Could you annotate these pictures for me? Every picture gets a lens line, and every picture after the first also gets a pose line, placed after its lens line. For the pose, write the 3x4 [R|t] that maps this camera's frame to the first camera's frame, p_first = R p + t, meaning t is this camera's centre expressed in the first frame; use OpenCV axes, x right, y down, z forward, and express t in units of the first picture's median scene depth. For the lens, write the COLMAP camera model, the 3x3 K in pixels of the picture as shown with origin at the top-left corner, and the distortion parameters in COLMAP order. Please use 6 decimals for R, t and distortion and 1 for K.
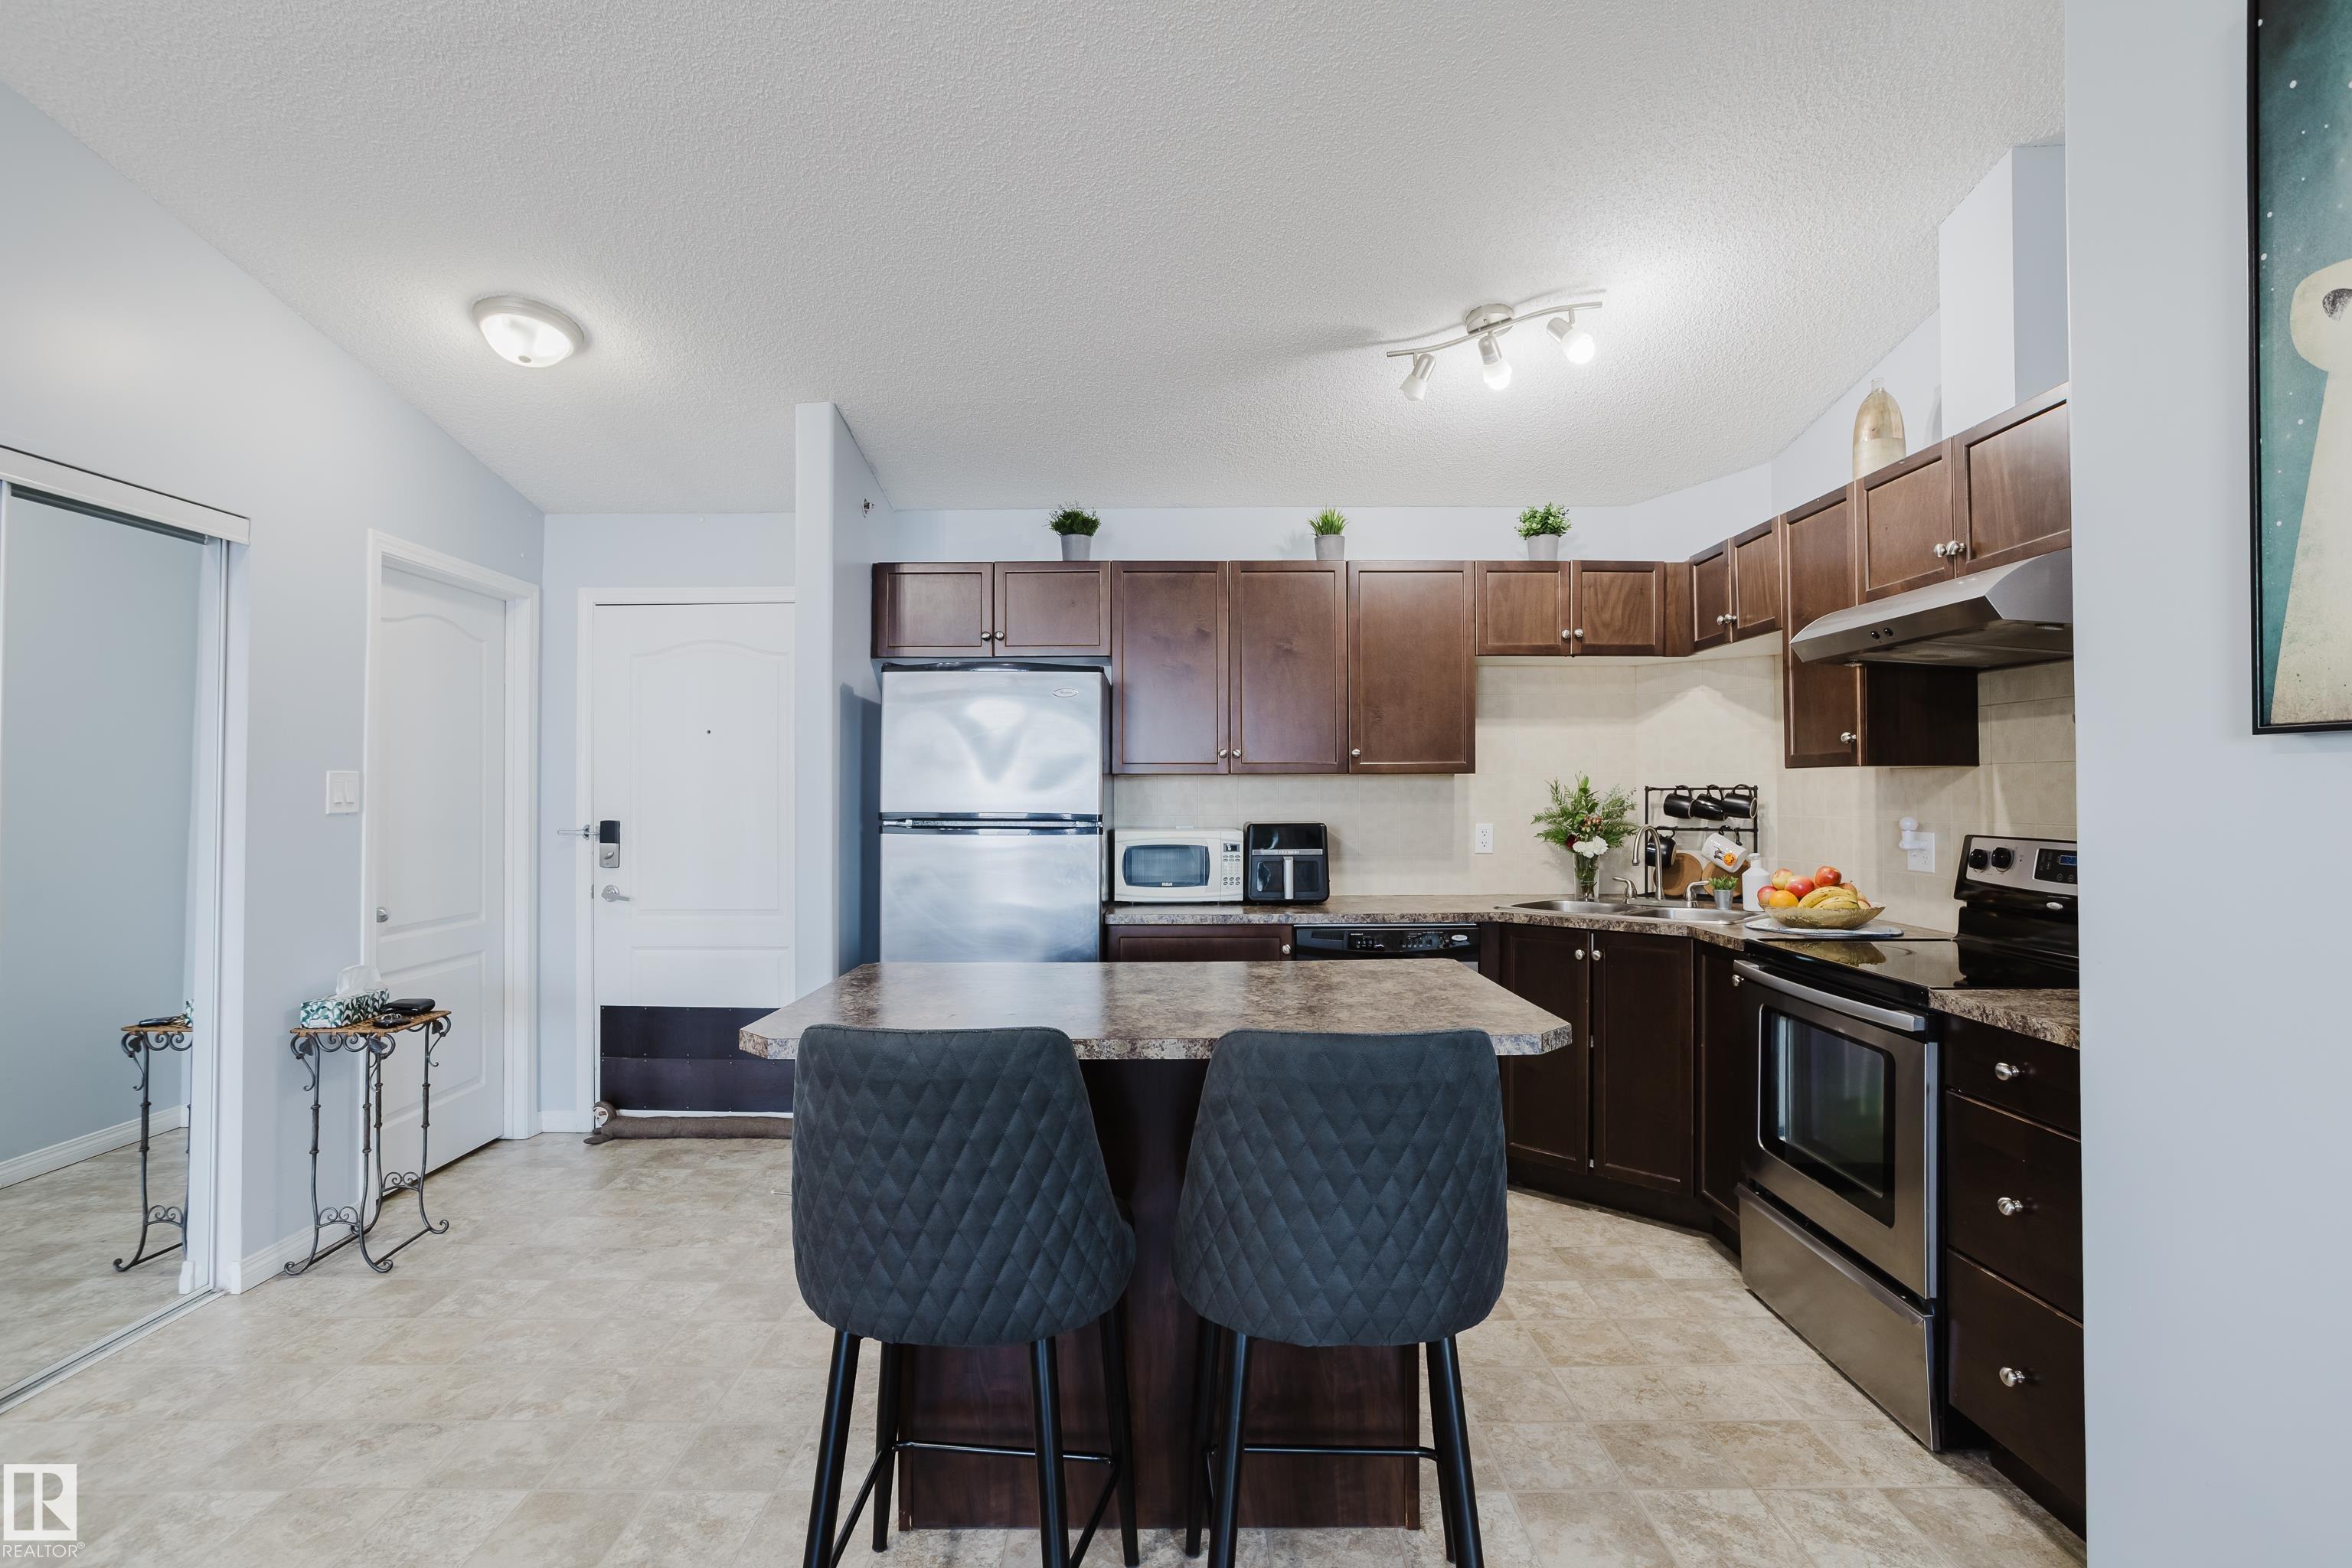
lens RADIAL K [[1142.6, 0, 1165.5], [0, 1142.6, 767.1], [0, 0, 1]] dist [-0.055993, 0.037153]
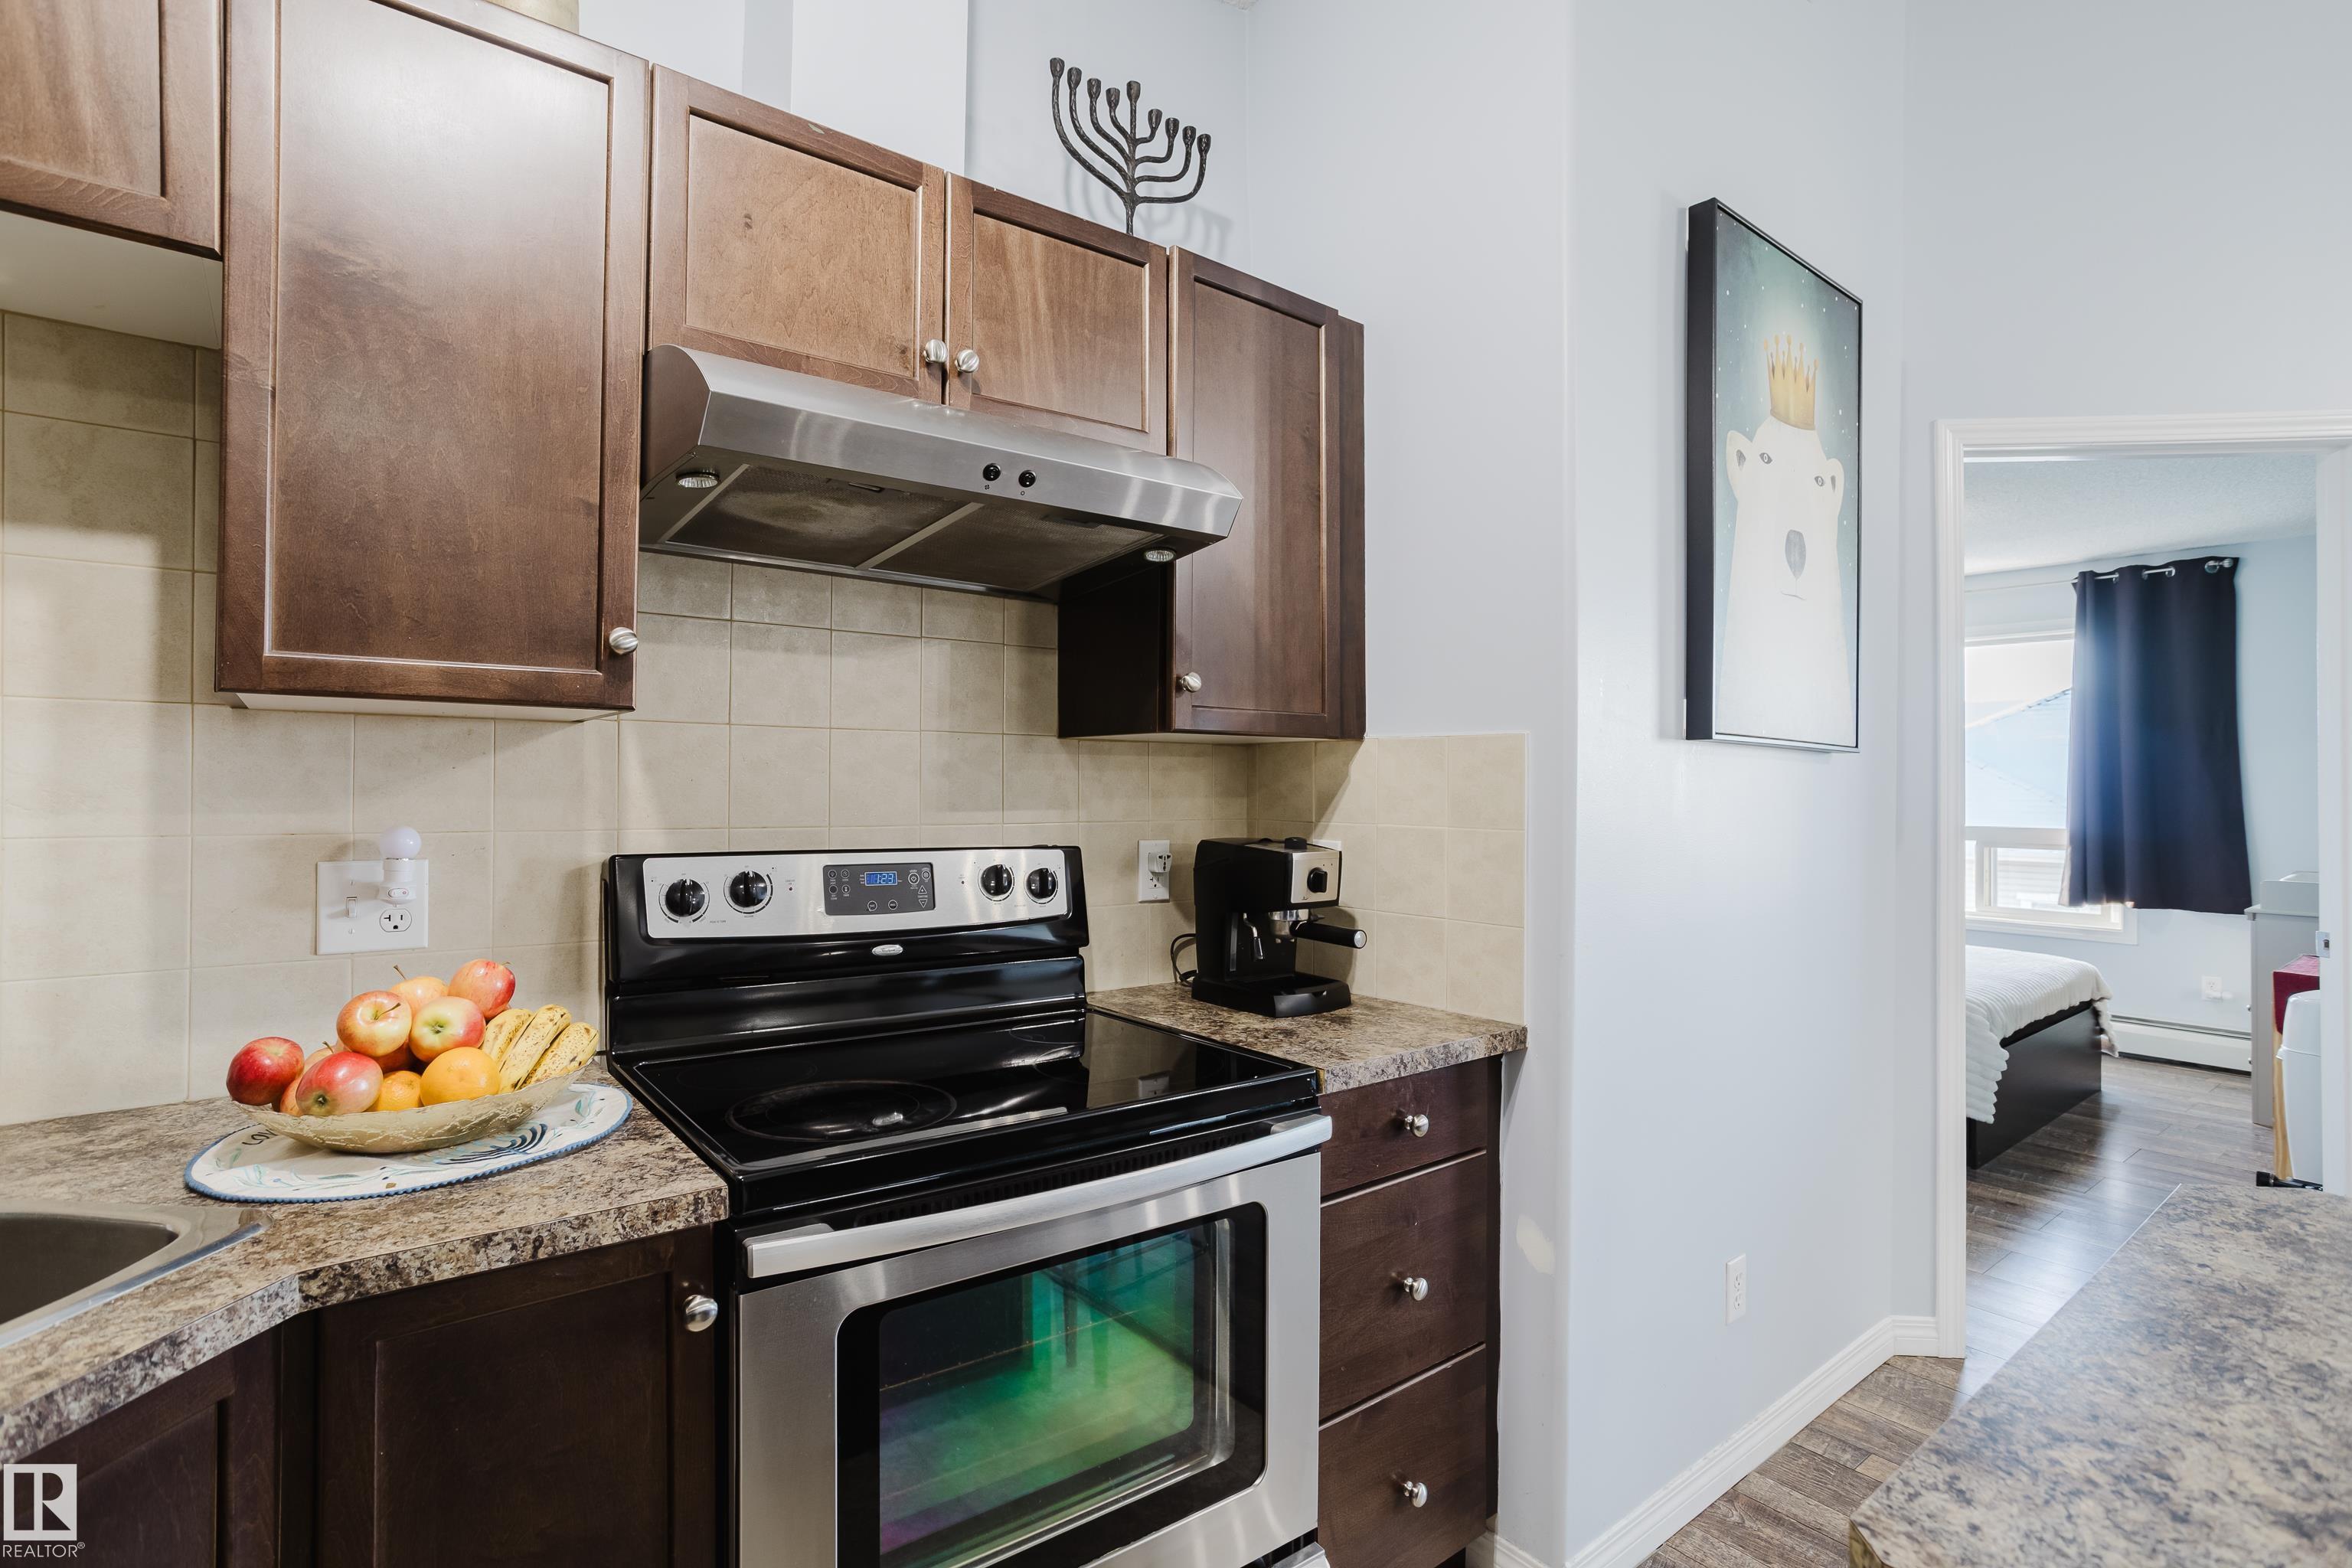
lens RADIAL K [[1146.0, 0, 1176.6], [0, 1146.0, 767.2], [0, 0, 1]] dist [-0.067932, 0.043369]
pose [[-0.624554, 0.011845, 0.780892, 0.117001], [-0.023002, 0.999172, -0.033552, 0.024728], [-0.780643, -0.038917, -0.623765, 0.887851]]
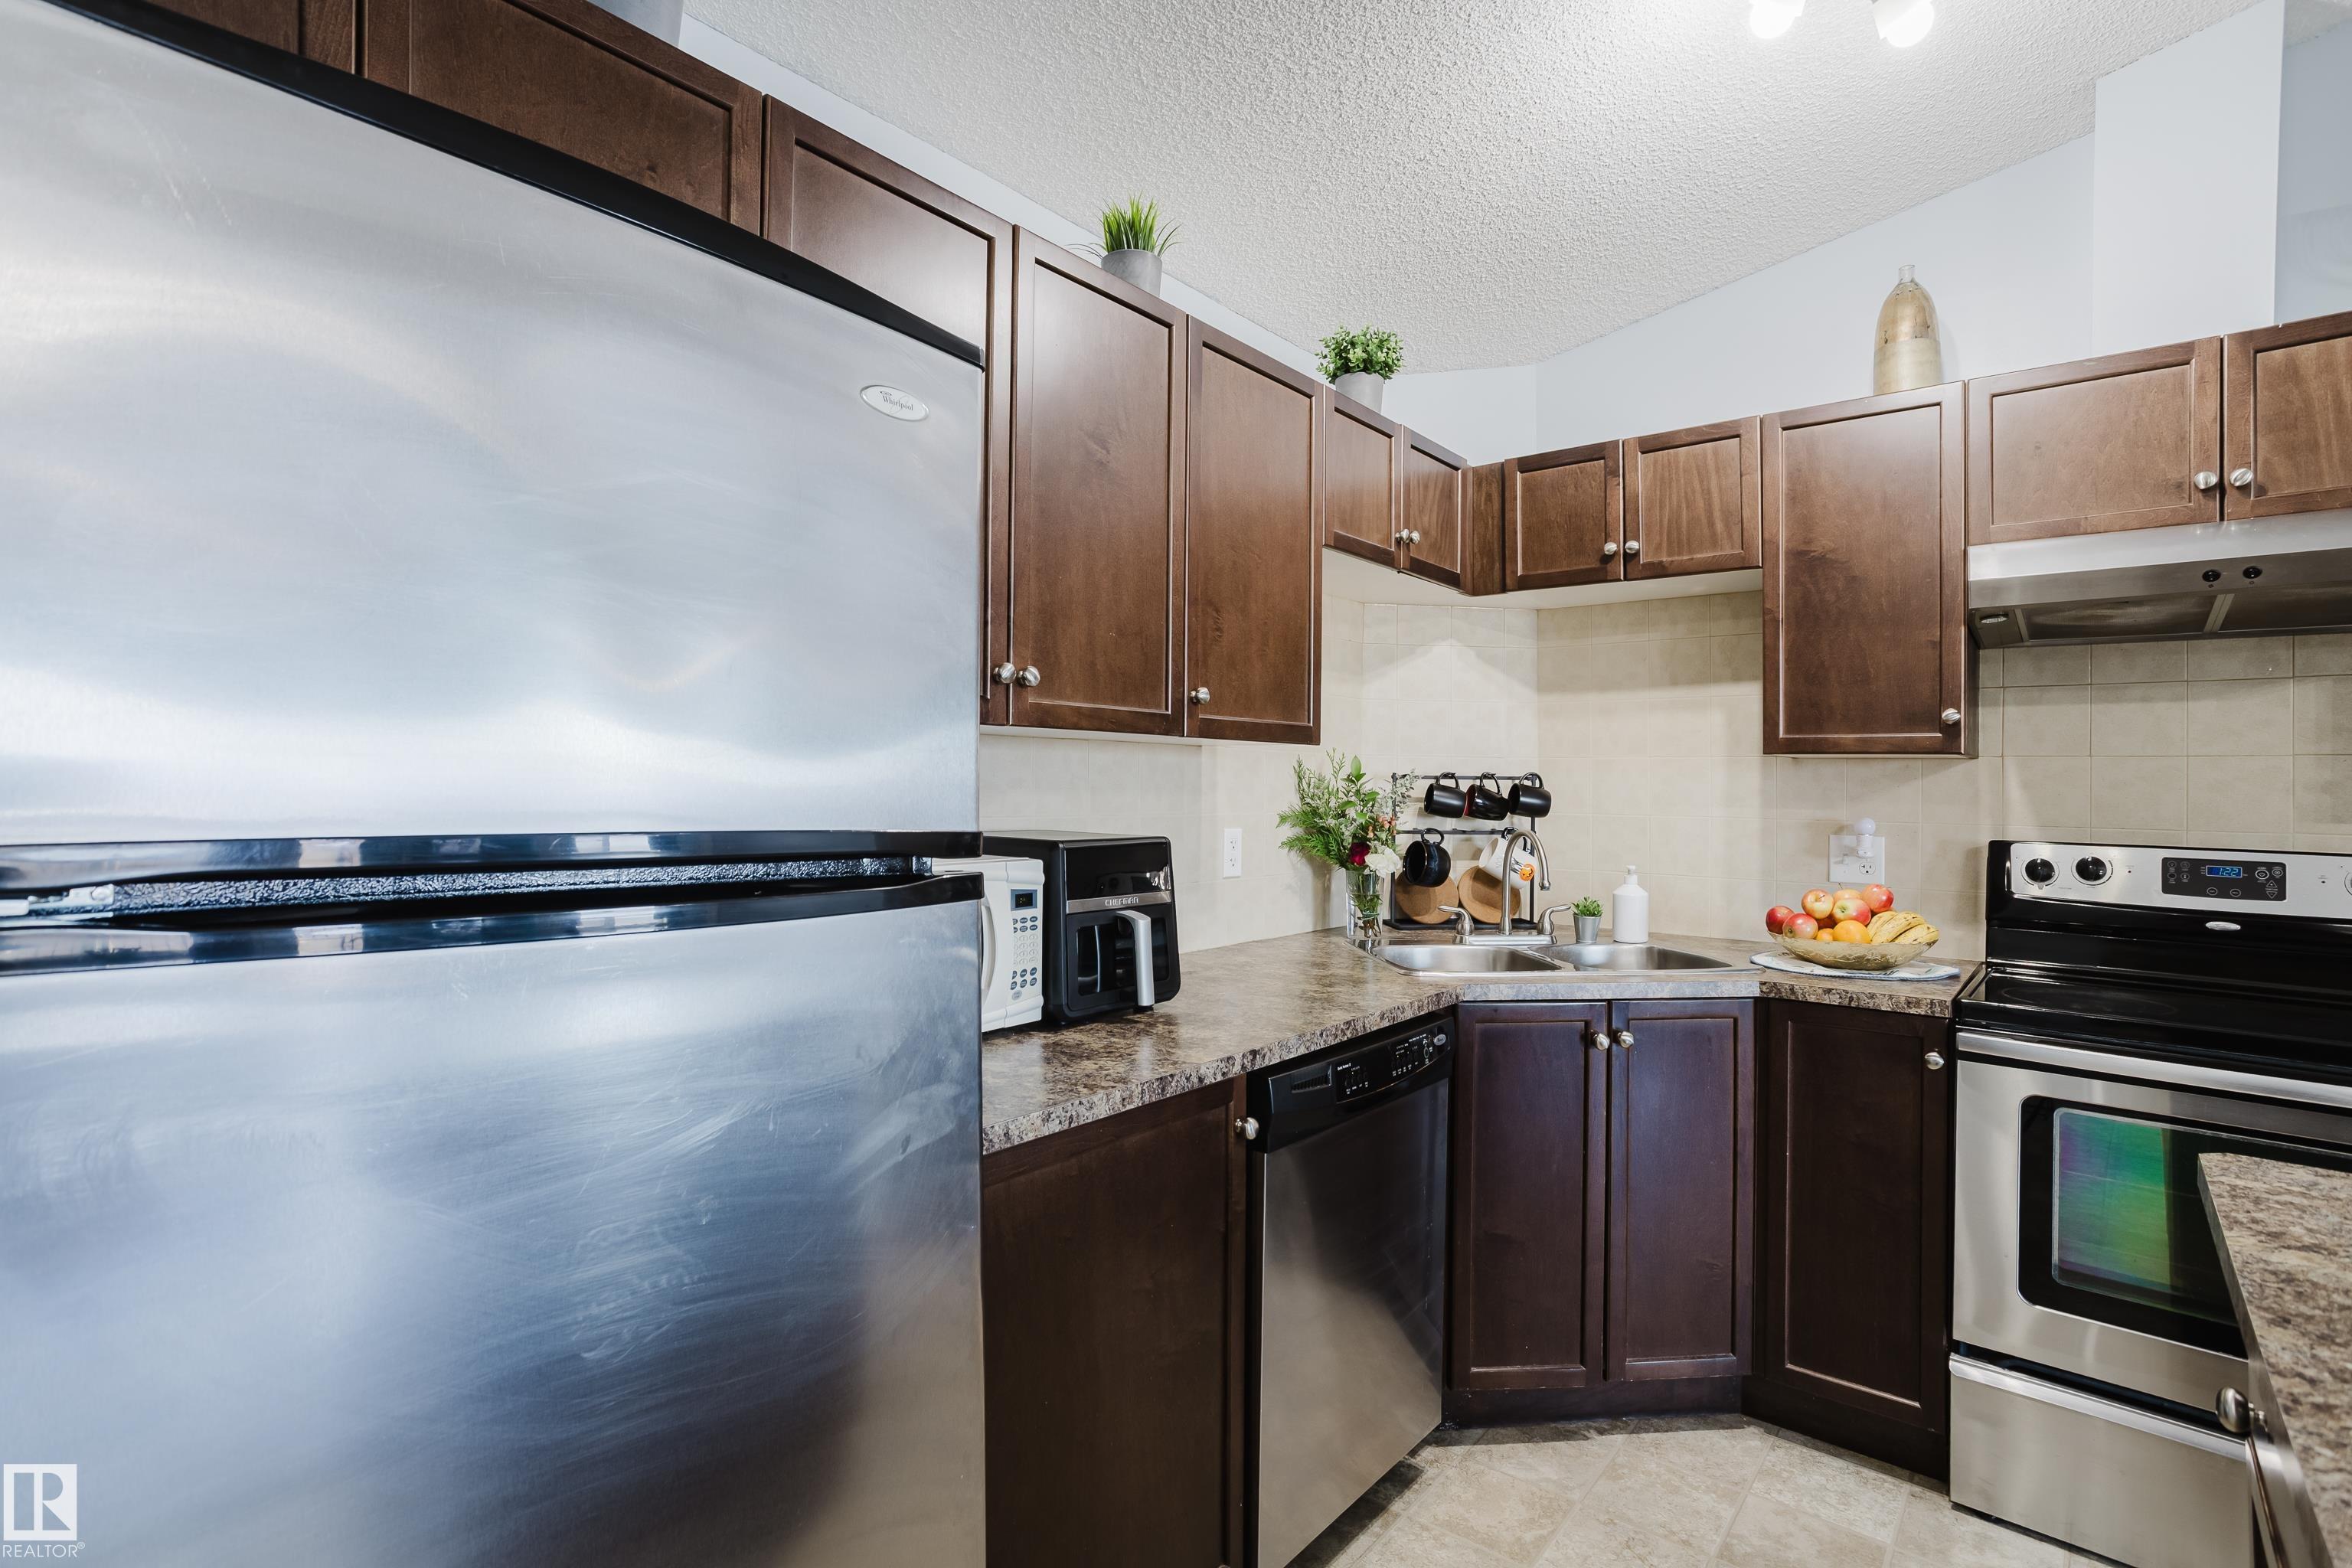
lens RADIAL K [[1143.9, 0, 1171.3], [0, 1143.9, 780.8], [0, 0, 1]] dist [-0.053700, 0.032638]
pose [[0.628117, 0.013670, 0.777999, -0.254664], [-0.033714, 0.999385, 0.009659, 0.022612], [-0.777388, -0.032296, 0.628192, 0.752031]]
